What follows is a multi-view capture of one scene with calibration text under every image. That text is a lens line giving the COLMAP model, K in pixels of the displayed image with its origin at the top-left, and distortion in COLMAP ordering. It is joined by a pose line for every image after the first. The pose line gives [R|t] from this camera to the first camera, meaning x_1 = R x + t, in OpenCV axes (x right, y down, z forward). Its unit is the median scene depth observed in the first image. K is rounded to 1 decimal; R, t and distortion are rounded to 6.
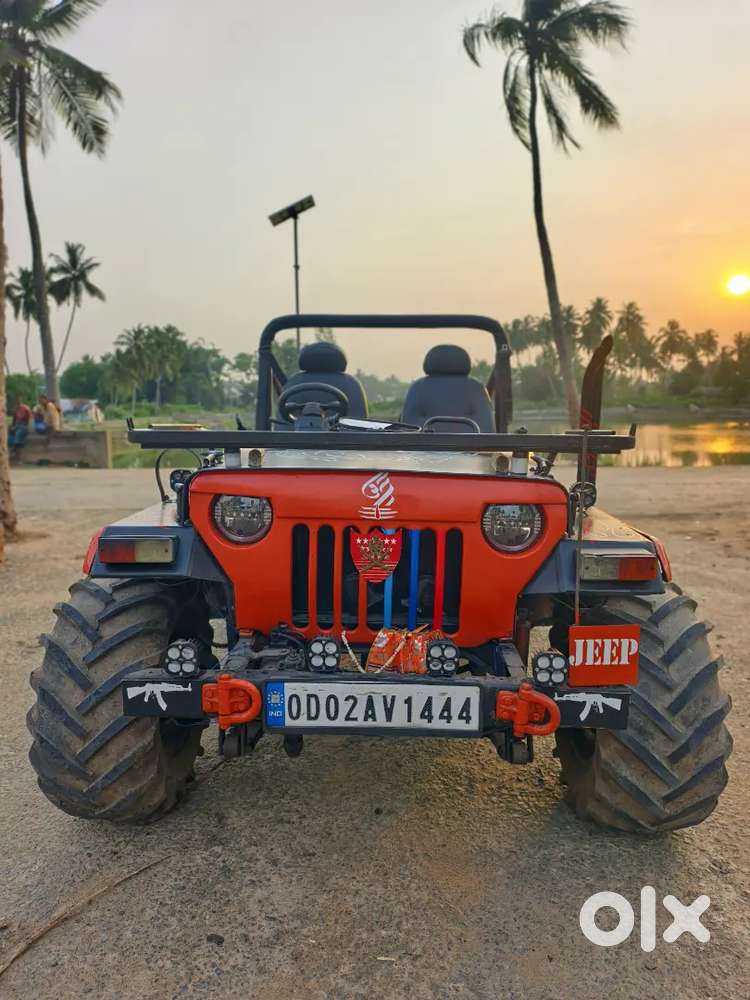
lens RADIAL K [[684.8, 0, 387.6], [0, 684.8, 483.3], [0, 0, 1]] dist [0.021481, -0.019020]
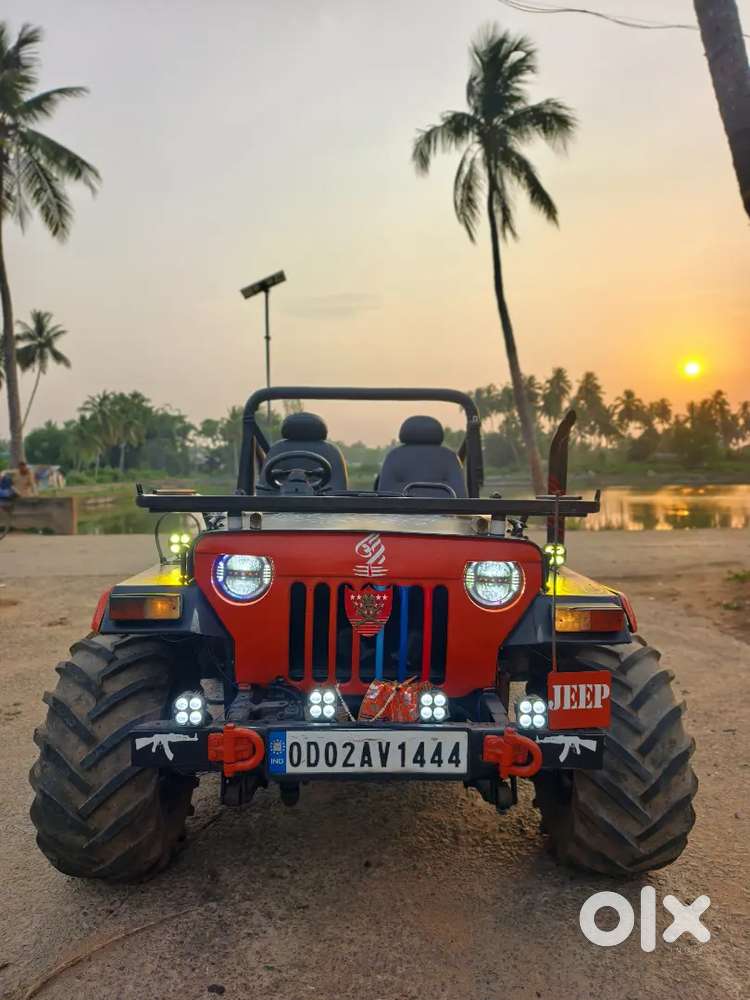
lens RADIAL K [[684.8, 0, 387.3], [0, 684.8, 488.2], [0, 0, 1]] dist [0.021481, -0.019020]
pose [[0.998767, -0.002561, 0.049579, -0.036358], [0.006905, 0.996128, -0.087638, 0.006667], [-0.049163, 0.087873, 0.994918, -0.084991]]
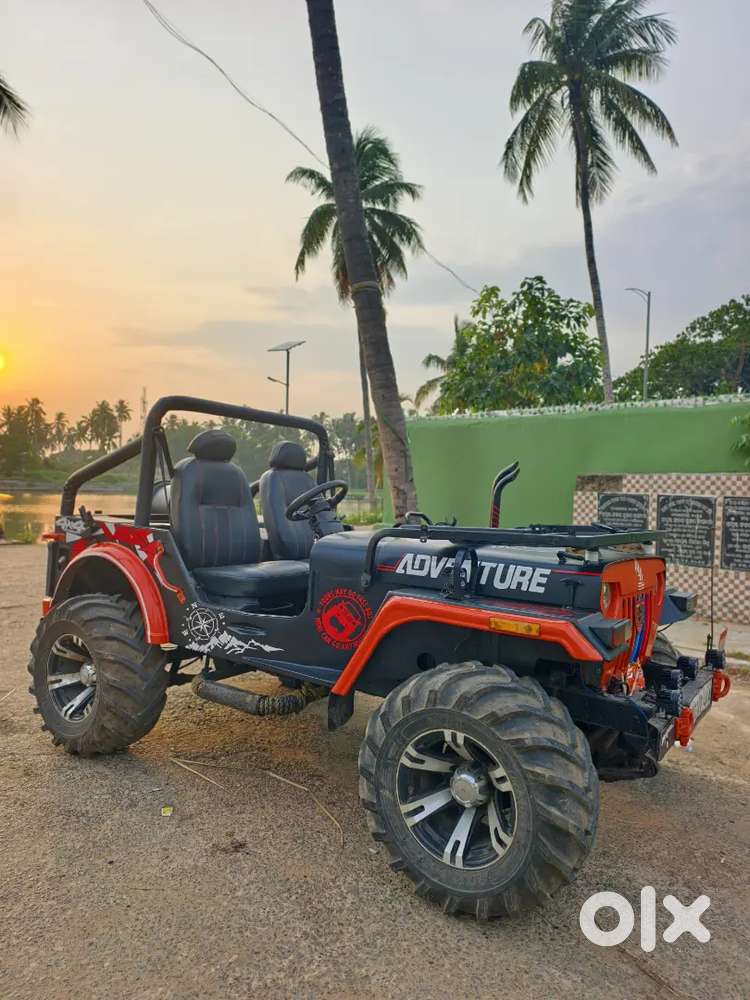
lens RADIAL K [[684.8, 0, 364.8], [0, 684.8, 495.2], [0, 0, 1]] dist [0.021481, -0.019020]
pose [[0.545464, 0.011991, 0.838048, -1.428765], [0.059746, 0.996798, -0.053150, -0.066414], [-0.836002, 0.079062, 0.543001, 0.458814]]
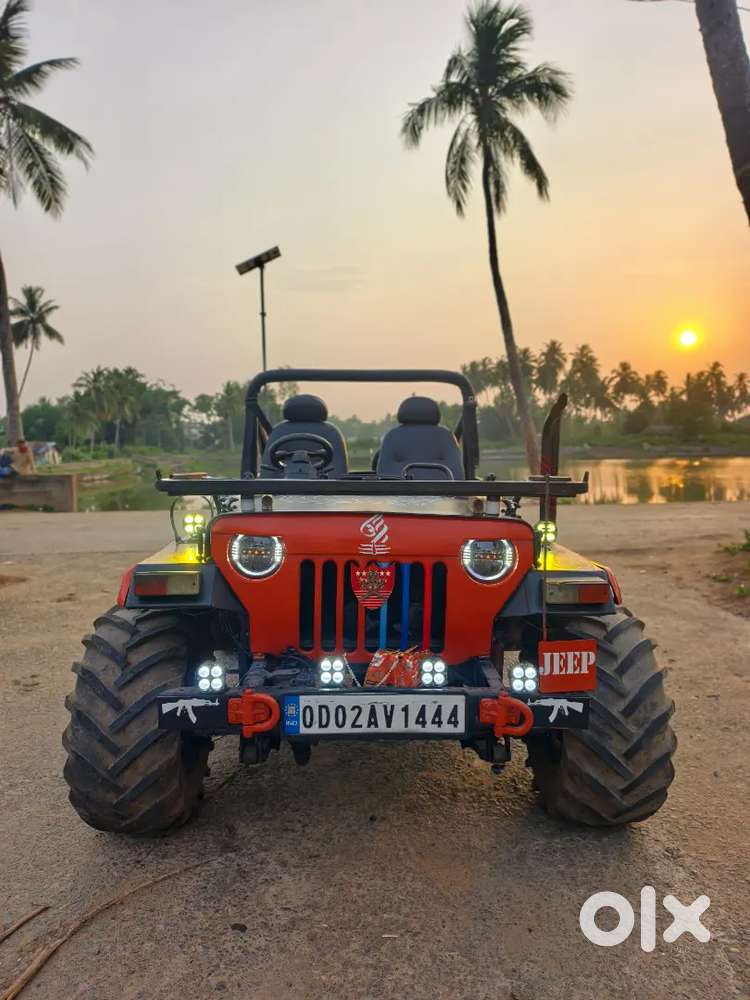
lens RADIAL K [[684.8, 0, 383.1], [0, 684.8, 484.1], [0, 0, 1]] dist [0.021481, -0.019020]
pose [[0.998692, -0.010361, 0.050077, -0.050465], [0.013161, 0.998349, -0.055913, -0.002260], [-0.049416, 0.056499, 0.997179, -0.156586]]
